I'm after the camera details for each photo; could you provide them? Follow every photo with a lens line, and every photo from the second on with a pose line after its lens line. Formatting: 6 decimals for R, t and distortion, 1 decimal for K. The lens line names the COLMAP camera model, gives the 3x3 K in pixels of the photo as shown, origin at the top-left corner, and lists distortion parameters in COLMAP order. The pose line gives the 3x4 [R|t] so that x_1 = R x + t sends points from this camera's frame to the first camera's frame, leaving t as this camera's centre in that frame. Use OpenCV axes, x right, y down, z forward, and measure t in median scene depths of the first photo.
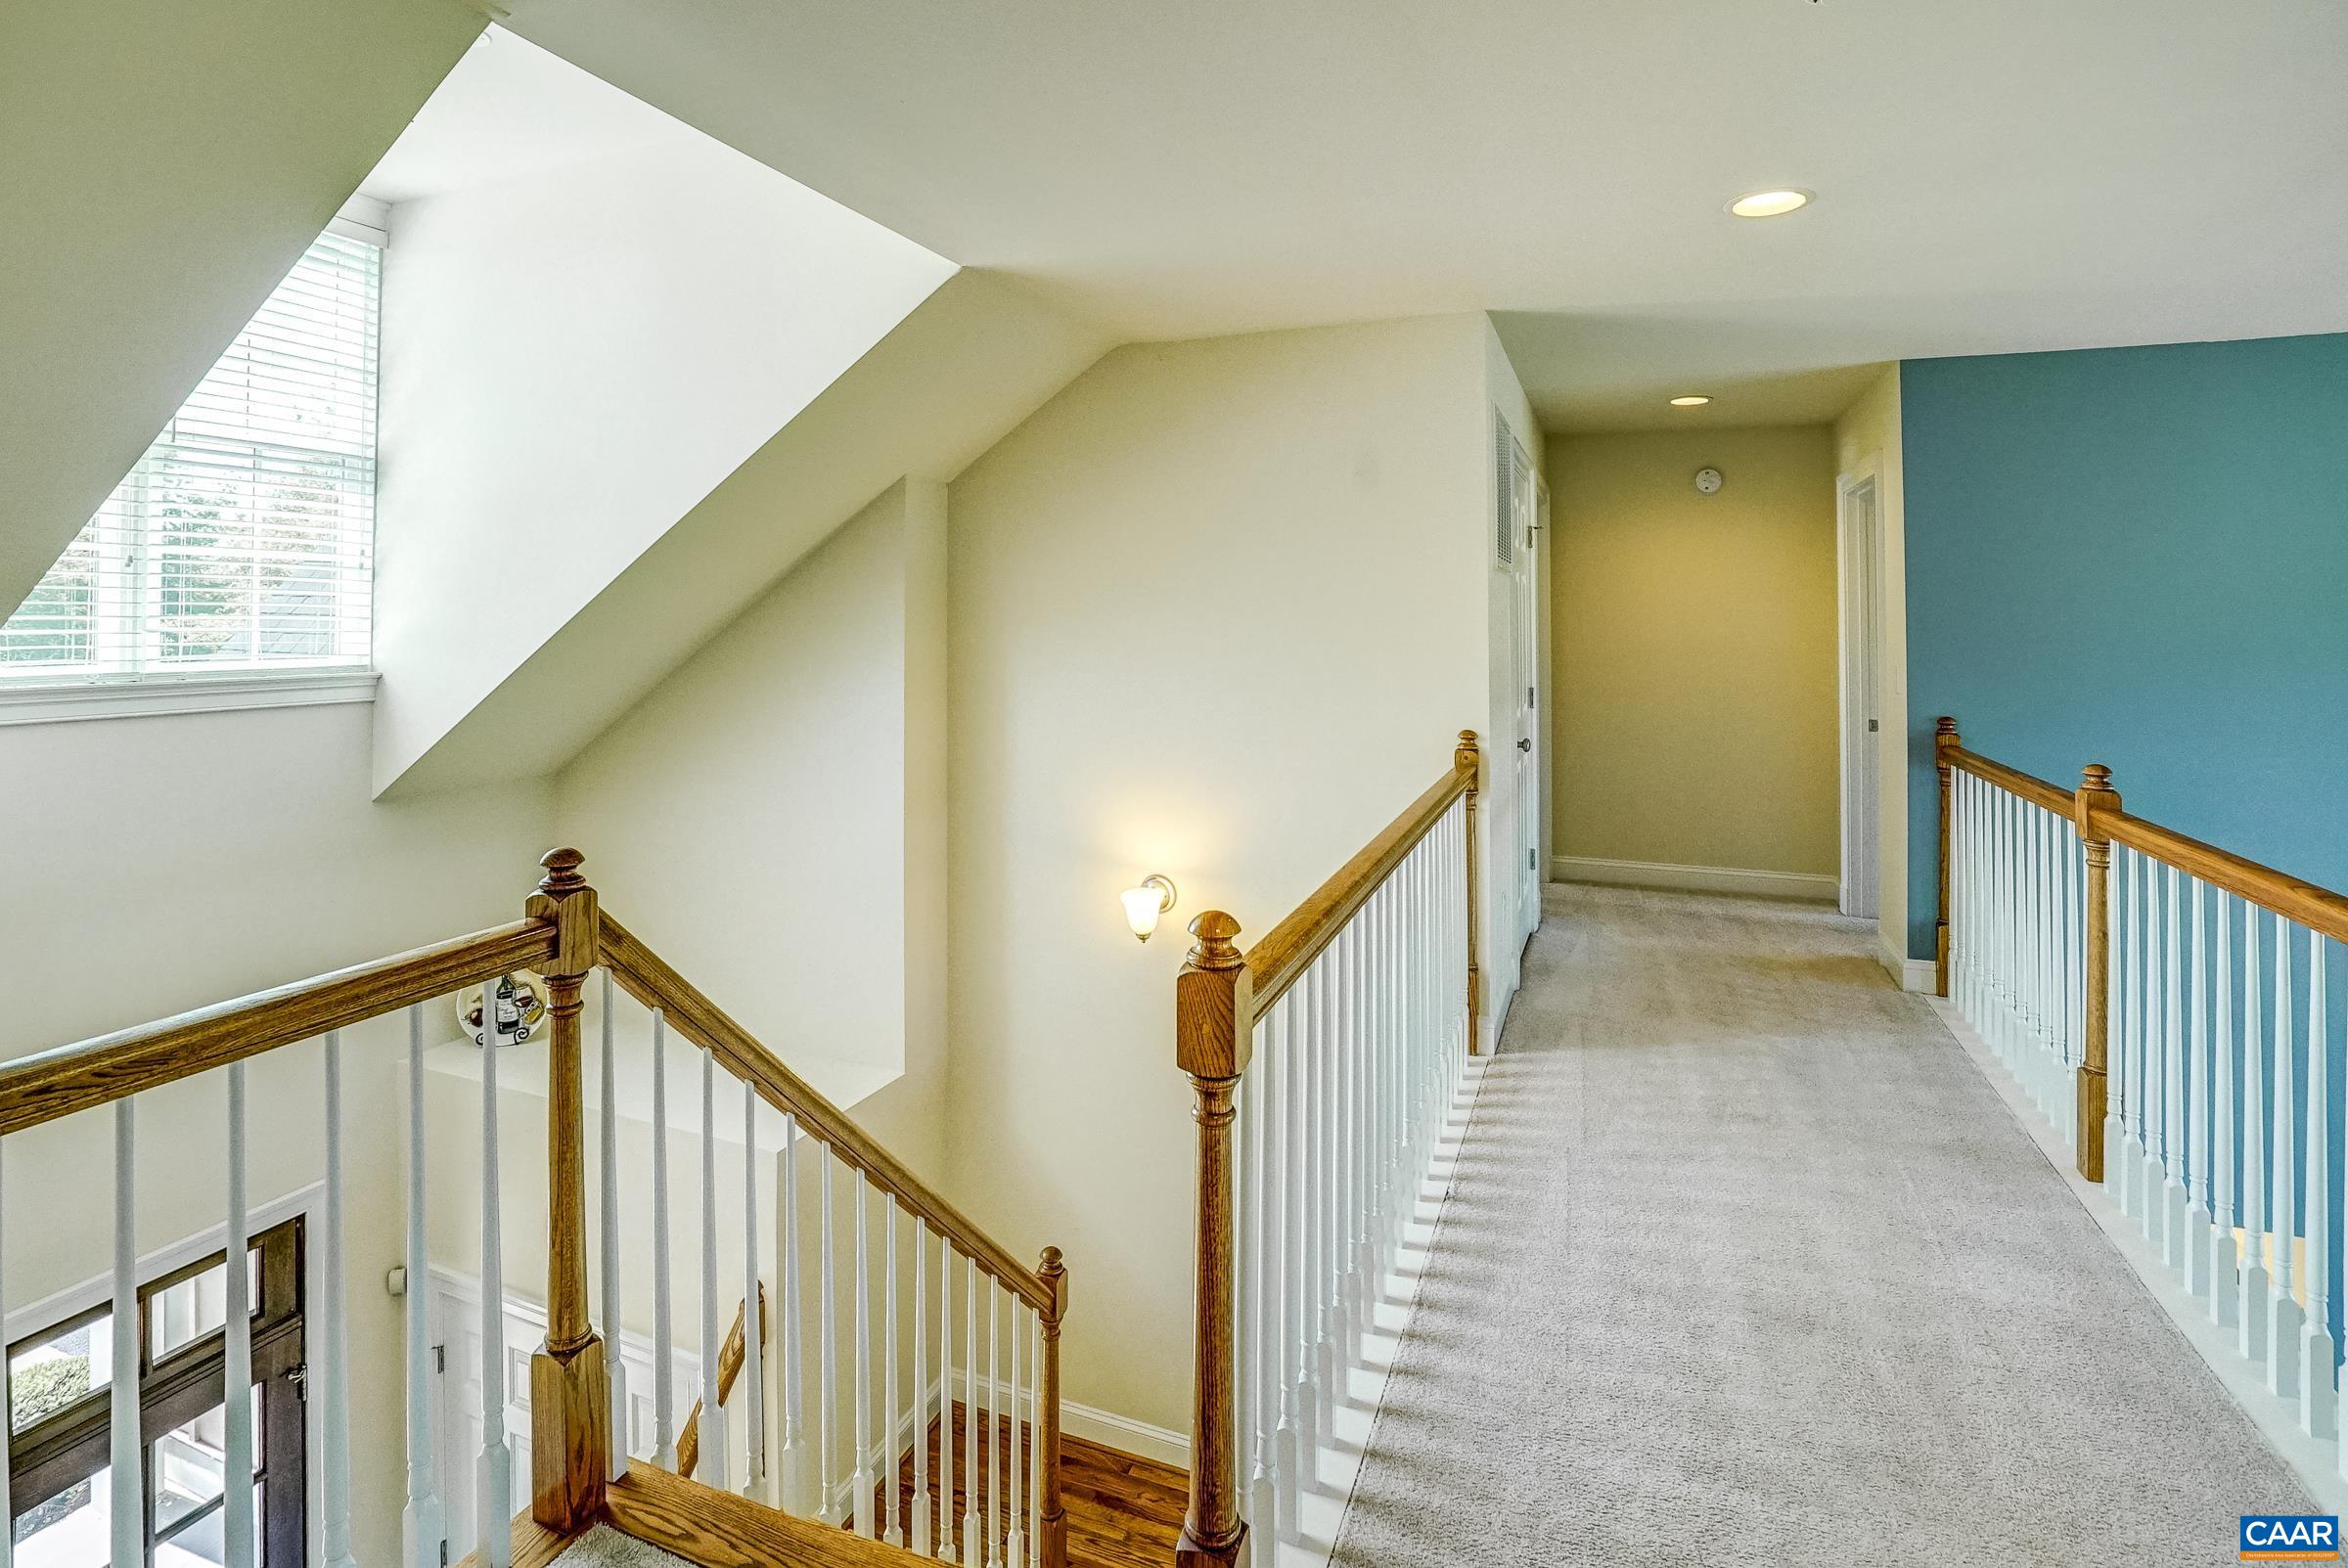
lens RADIAL K [[1164.8, 0, 1162.8], [0, 1164.8, 574.5], [0, 0, 1]] dist [-0.024749, 0.001908]
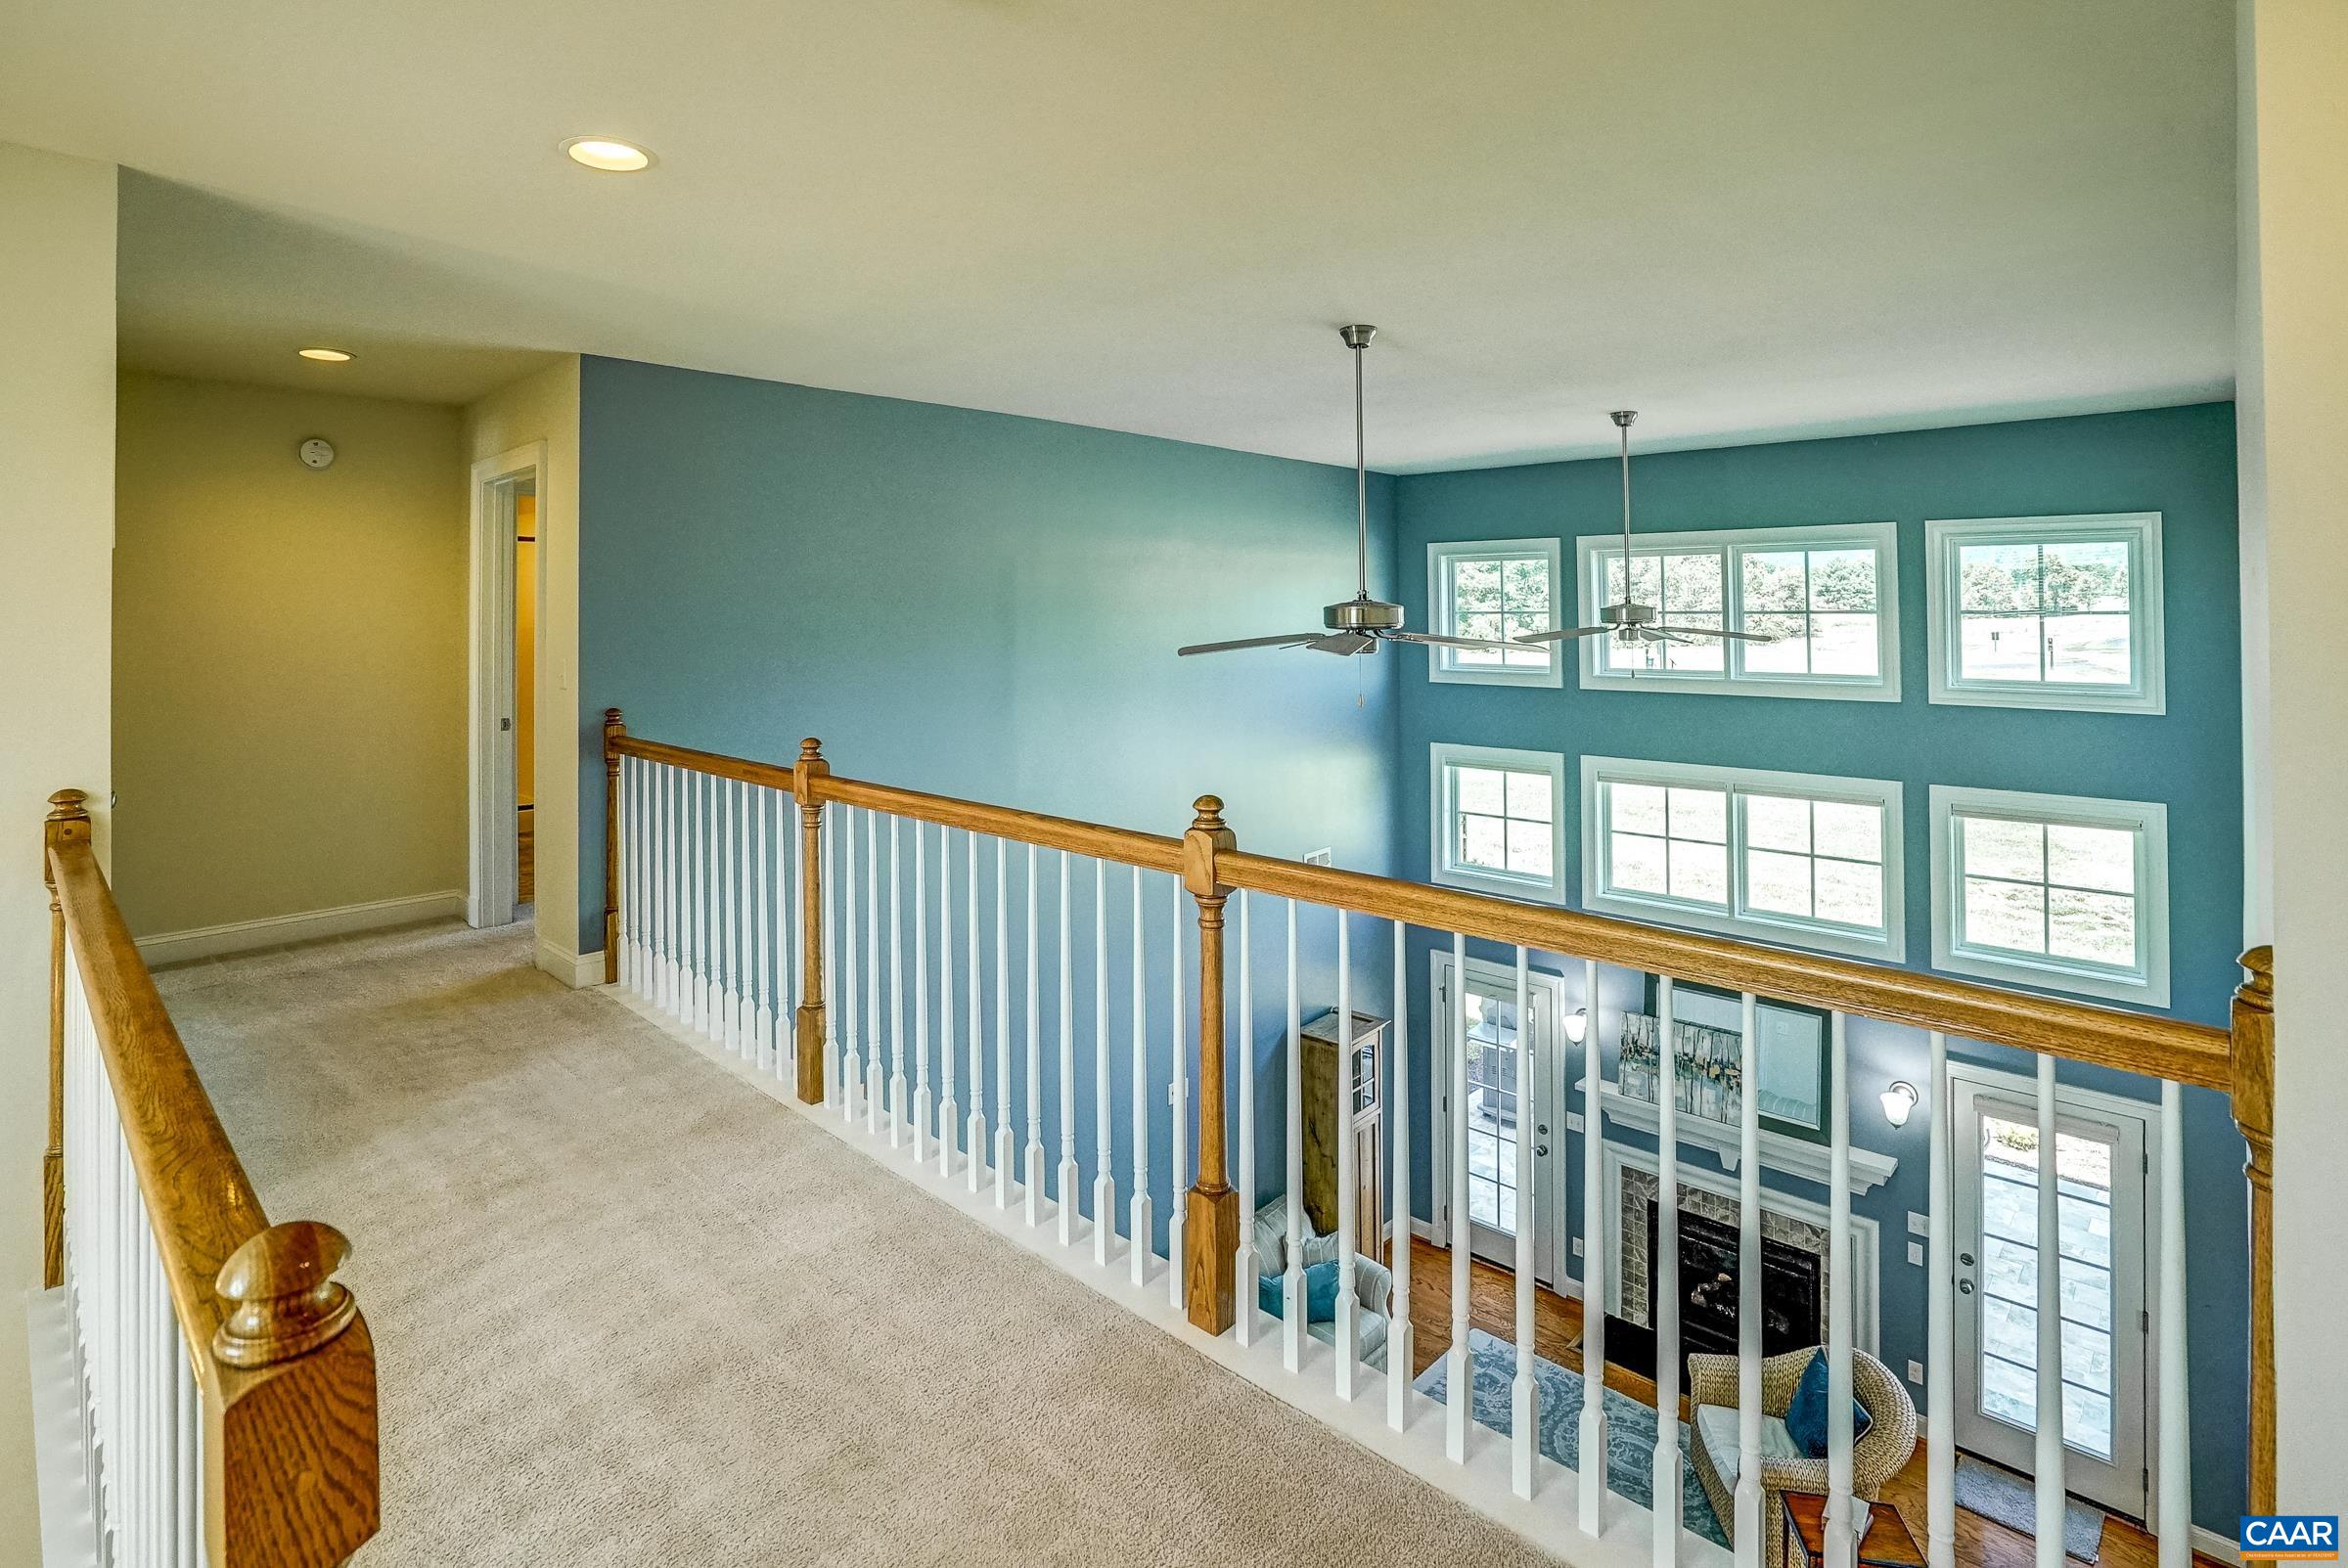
lens RADIAL K [[1164.8, 0, 1162.8], [0, 1164.8, 574.5], [0, 0, 1]] dist [-0.024749, 0.001908]
pose [[0.392493, 0.016253, 0.919612, -0.078887], [-0.019869, 0.999760, -0.009190, 0.003857], [-0.919540, -0.014665, 0.392722, 0.149194]]
